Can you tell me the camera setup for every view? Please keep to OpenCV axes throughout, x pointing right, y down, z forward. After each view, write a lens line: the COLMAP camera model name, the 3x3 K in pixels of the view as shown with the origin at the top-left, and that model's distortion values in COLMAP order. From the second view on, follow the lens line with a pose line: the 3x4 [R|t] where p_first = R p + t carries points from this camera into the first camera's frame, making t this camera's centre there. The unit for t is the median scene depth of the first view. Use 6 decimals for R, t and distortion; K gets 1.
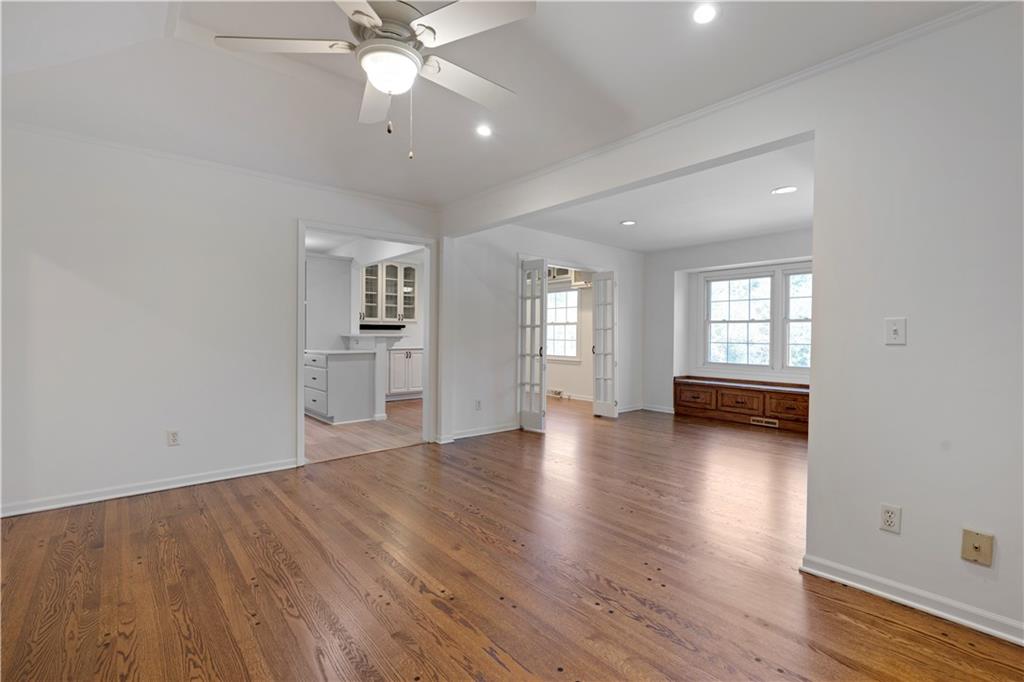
lens RADIAL K [[461.8, 0, 508.3], [0, 461.8, 337.2], [0, 0, 1]] dist [0.008074, 0.000000]
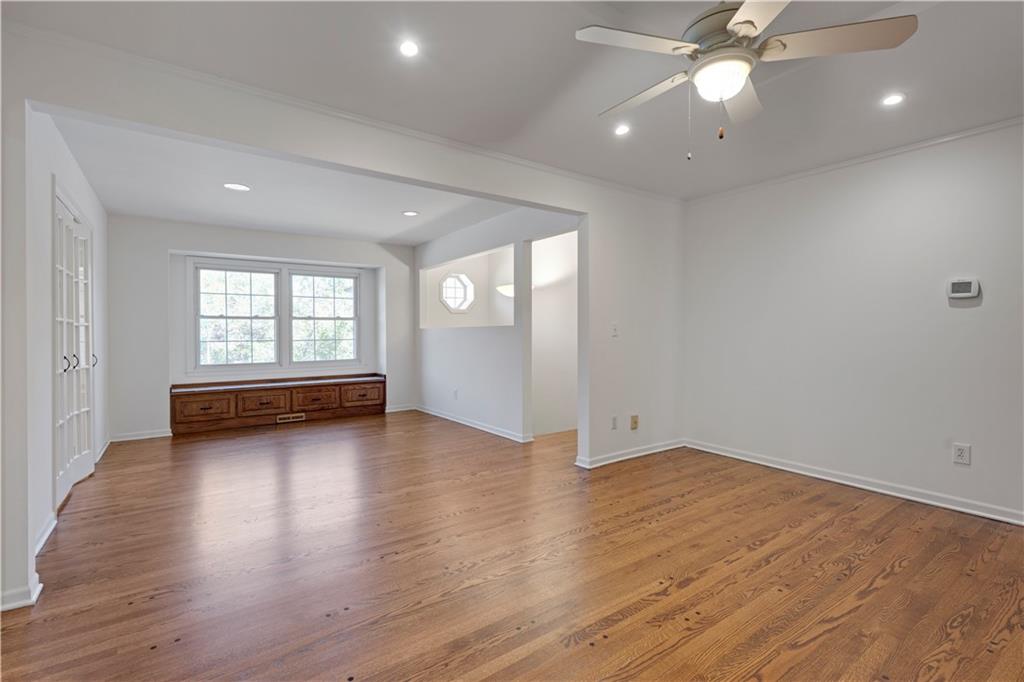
lens RADIAL K [[461.8, 0, 513.5], [0, 461.8, 337.0], [0, 0, 1]] dist [0.008074, 0.000000]
pose [[0.084720, -0.017474, 0.996252, -0.392034], [0.009691, 0.999813, 0.016712, -0.005555], [-0.996358, 0.008238, 0.084873, 0.409094]]
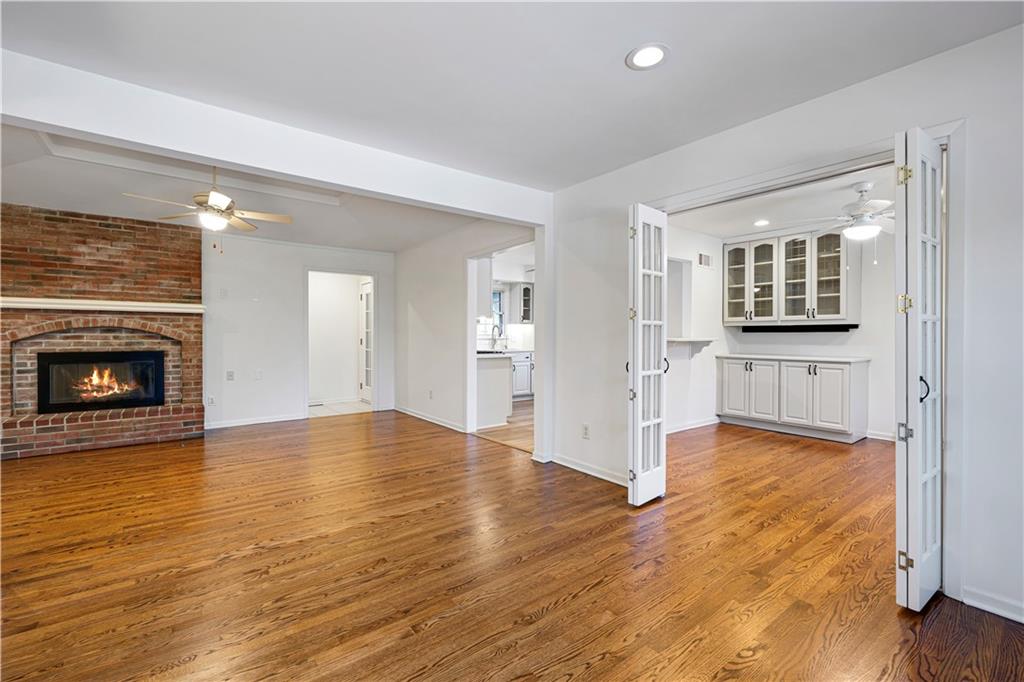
lens RADIAL K [[433.0, 0, 505.0], [0, 433.0, 336.8], [0, 0, 1]] dist [0.002186, -0.001079]
pose [[-0.045710, 0.000424, -0.998955, 0.551898], [-0.007140, 0.999974, 0.000751, -0.007998], [0.998929, 0.007167, -0.045706, 0.764505]]
